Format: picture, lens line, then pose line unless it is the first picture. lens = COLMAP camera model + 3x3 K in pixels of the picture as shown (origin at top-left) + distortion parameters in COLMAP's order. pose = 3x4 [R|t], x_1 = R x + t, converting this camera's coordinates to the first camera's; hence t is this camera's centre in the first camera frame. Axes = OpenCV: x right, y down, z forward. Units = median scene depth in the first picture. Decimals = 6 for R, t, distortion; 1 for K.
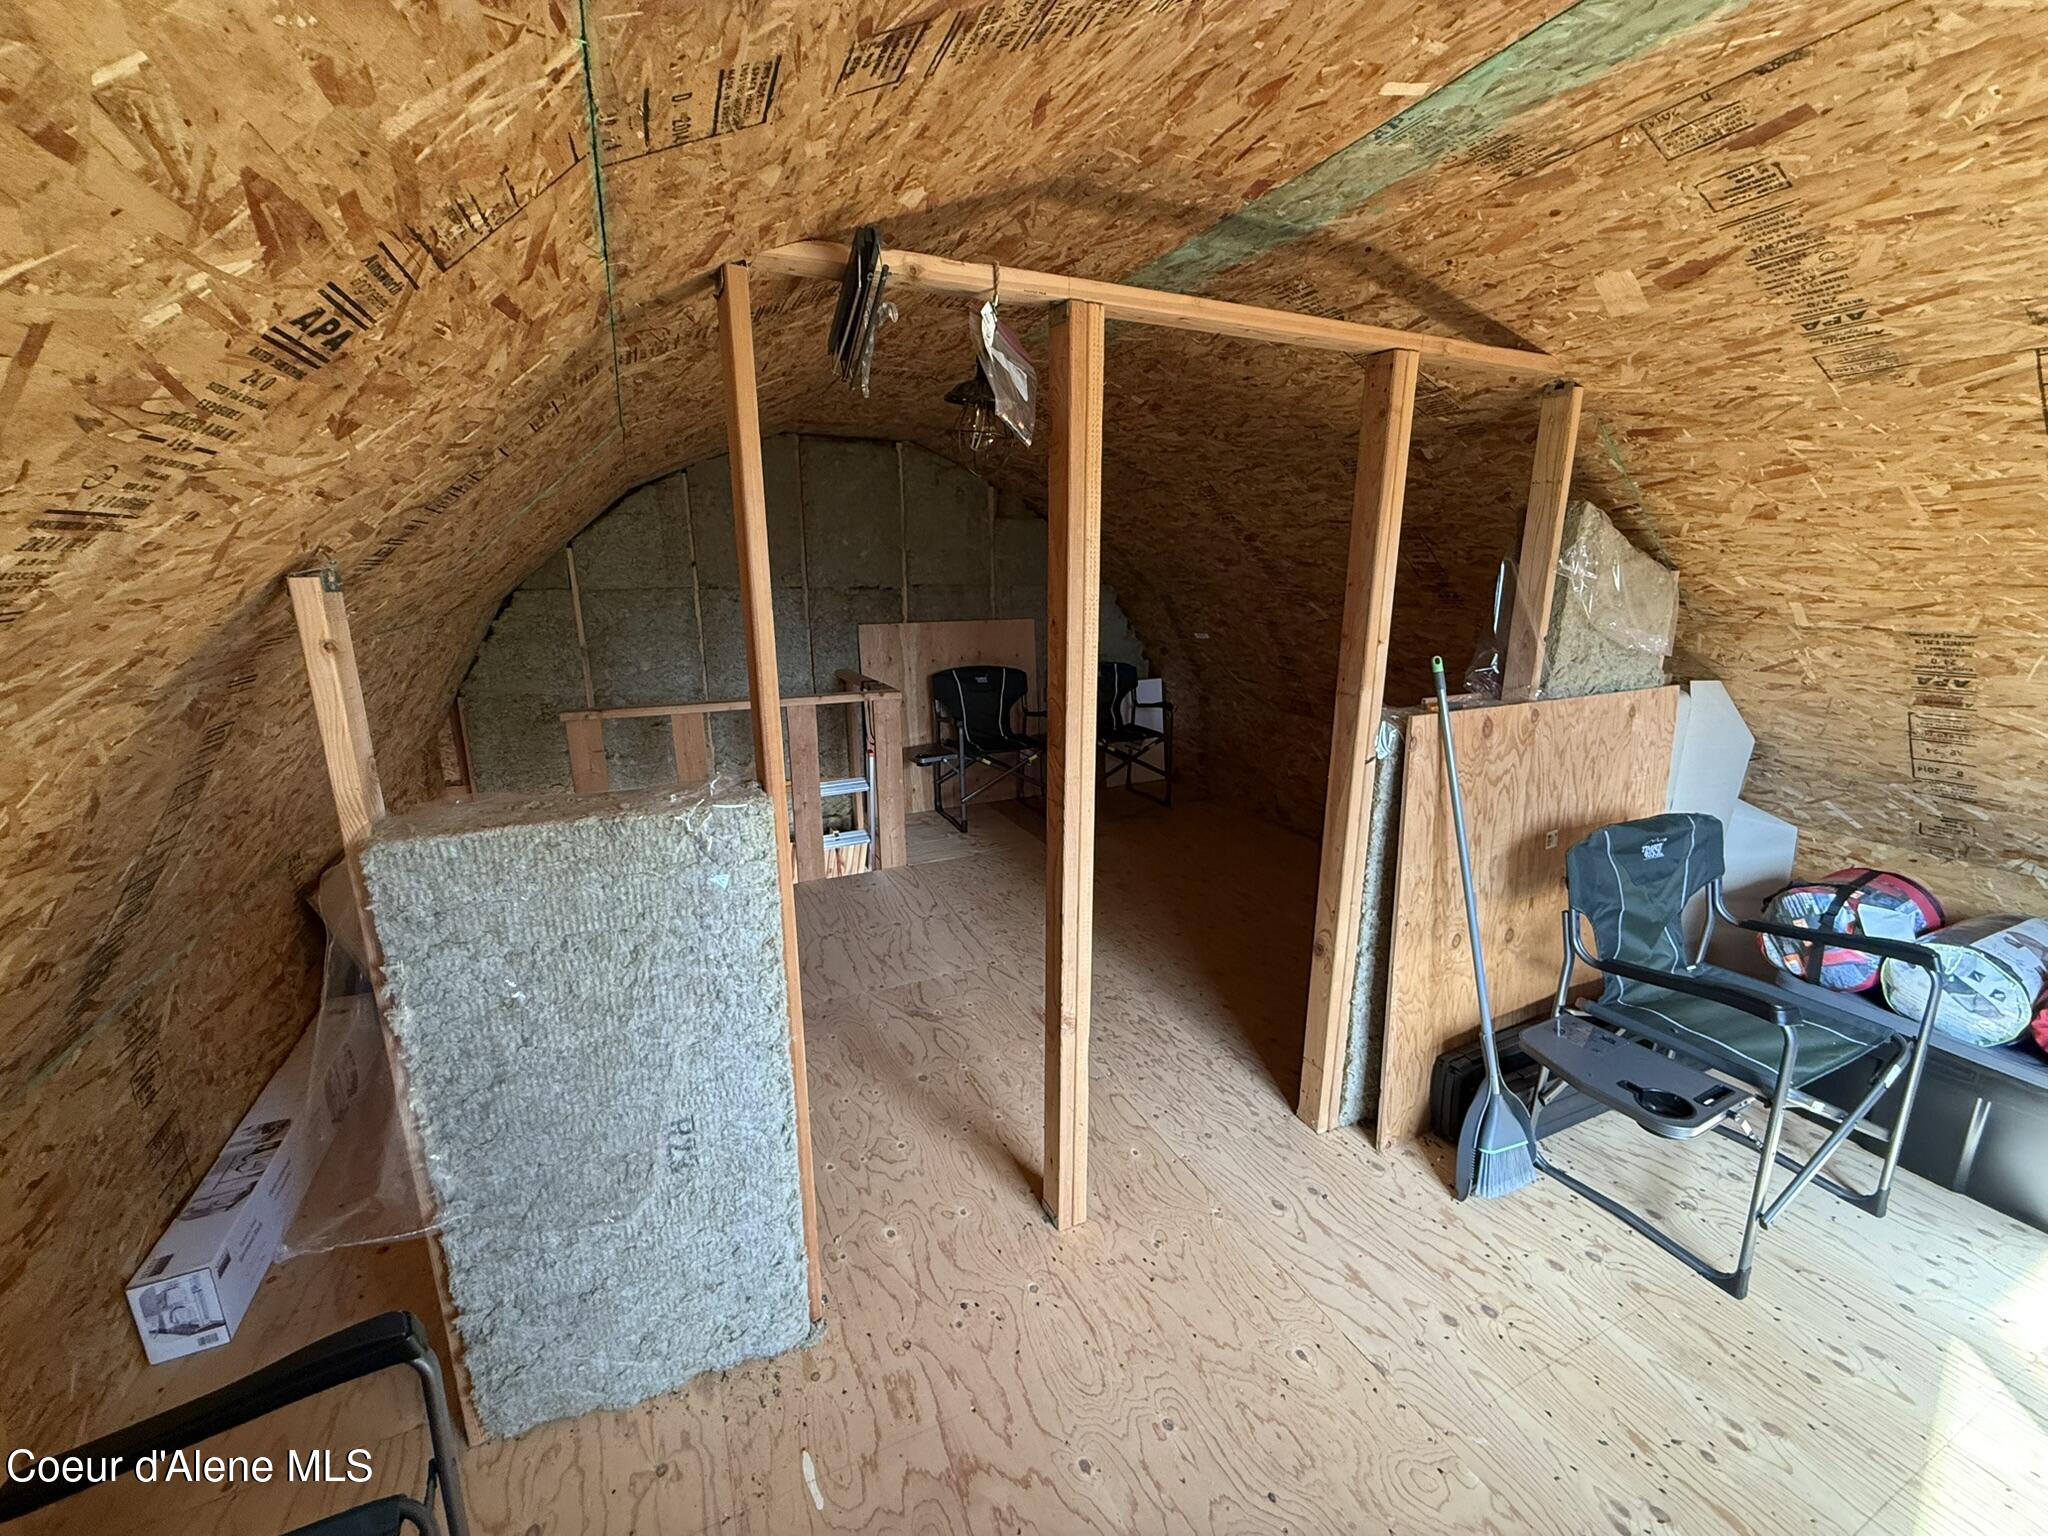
lens RADIAL K [[814.8, 0, 1023.9], [0, 814.8, 763.4], [0, 0, 1]] dist [-0.000352, 0.001070]
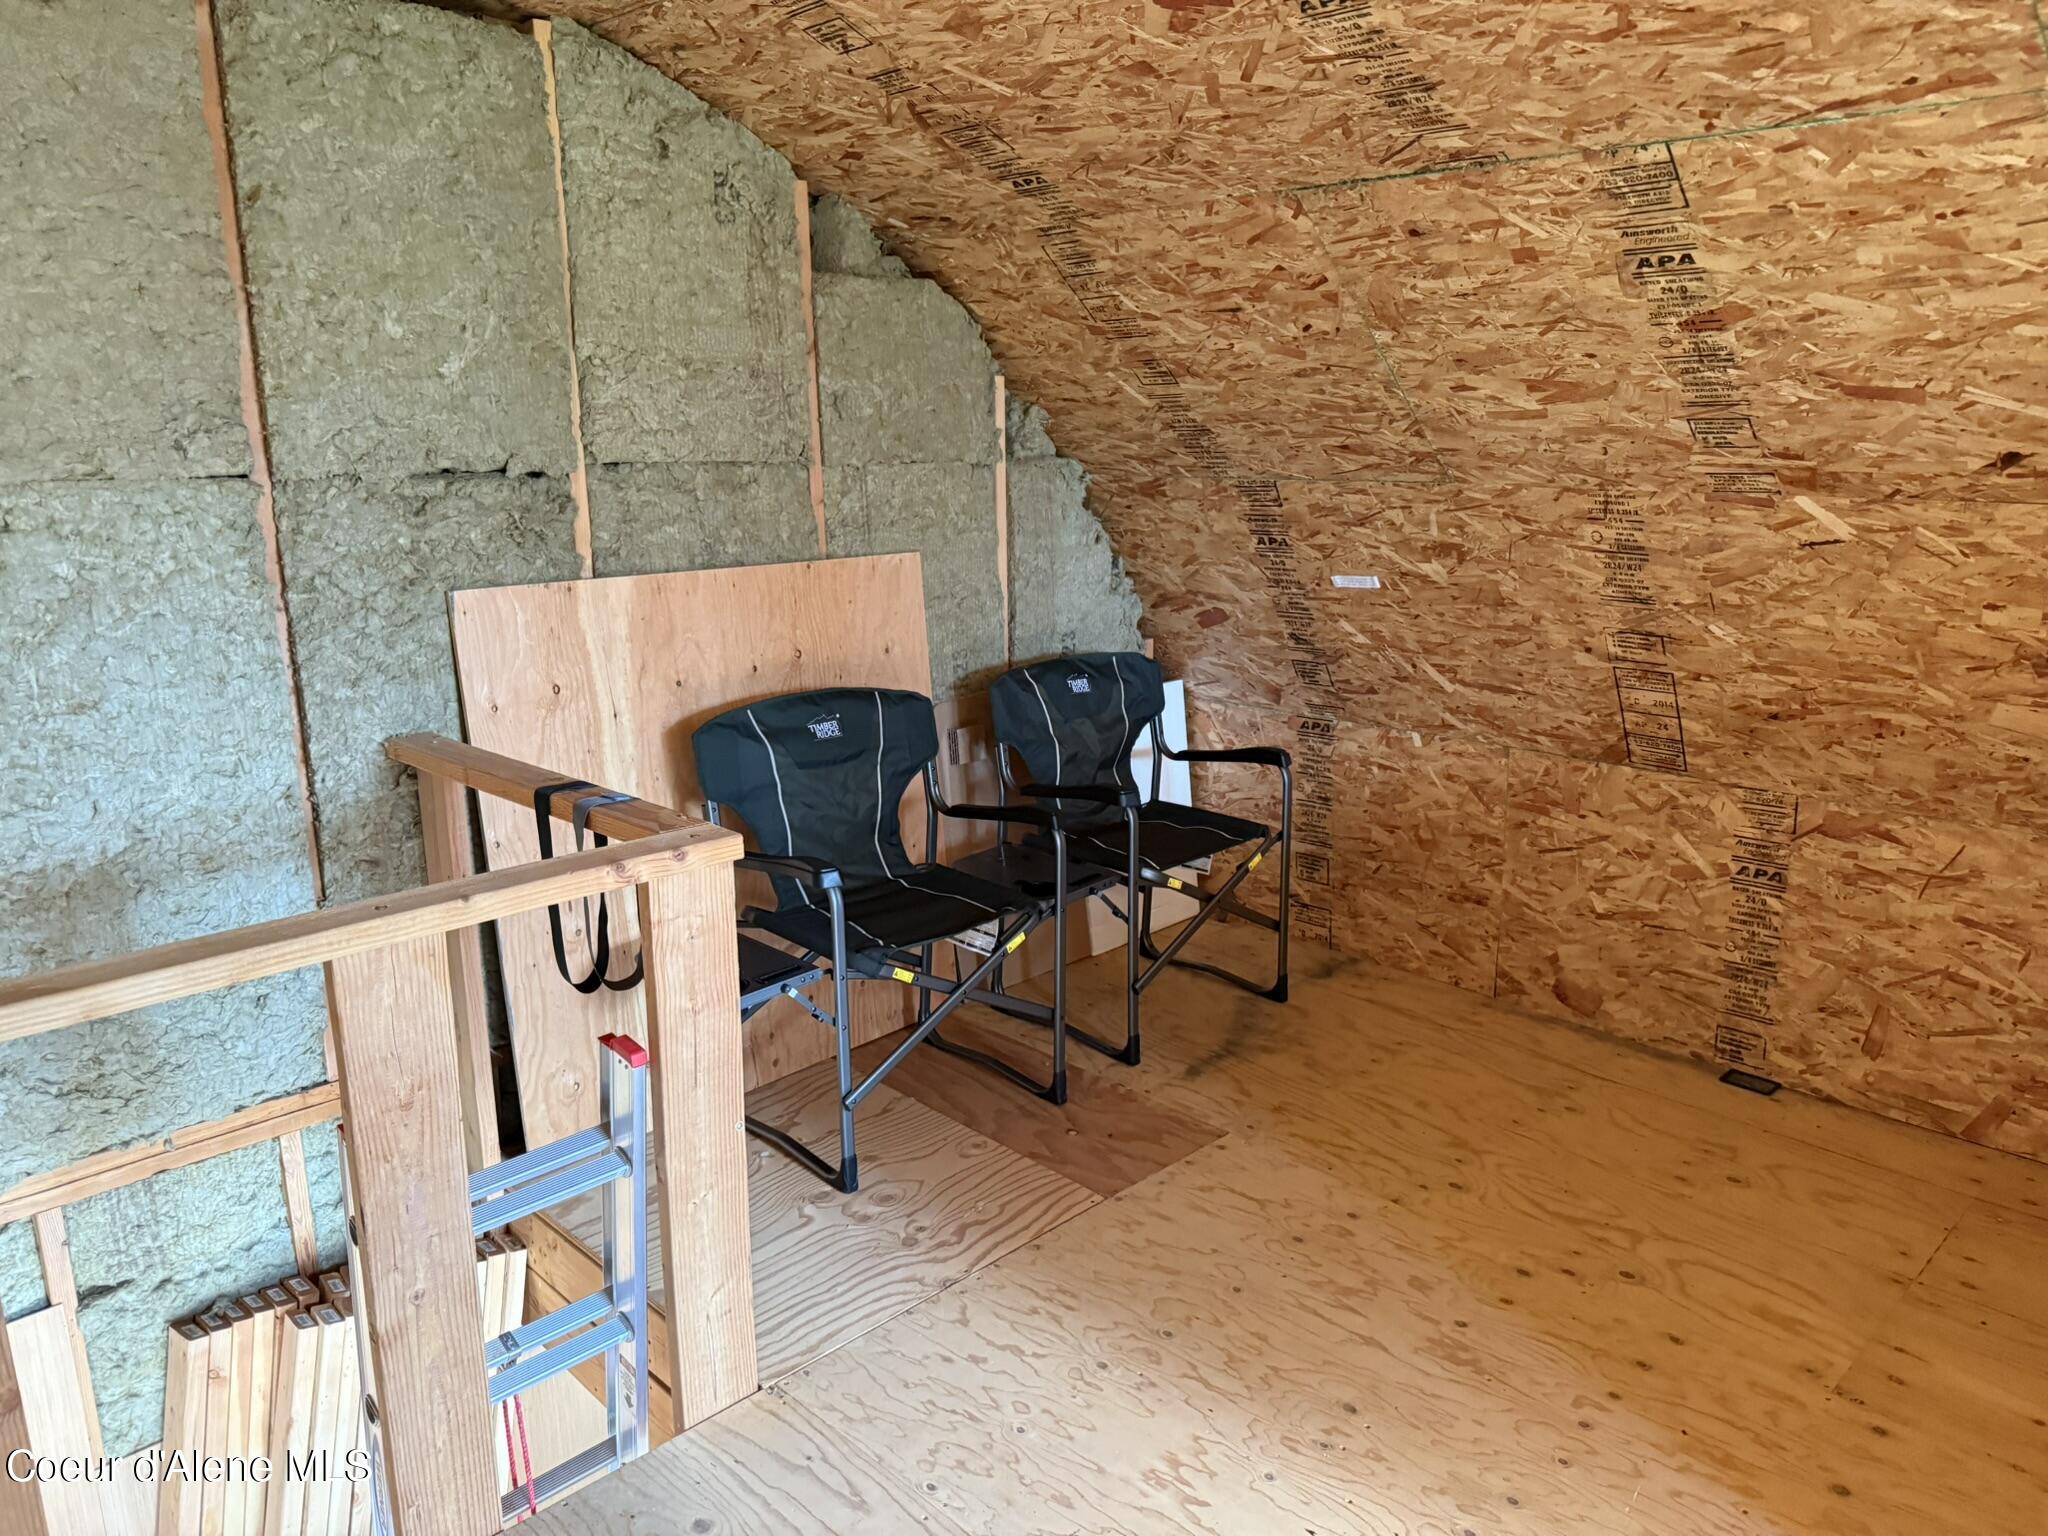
lens RADIAL K [[1441.7, 0, 1024.2], [0, 1441.7, 766.3], [0, 0, 1]] dist [0.026458, -0.025523]
pose [[0.936495, -0.083472, 0.340603, -0.186674], [0.084795, 0.996337, 0.011027, -0.087636], [-0.340276, 0.018555, 0.940143, 0.388208]]
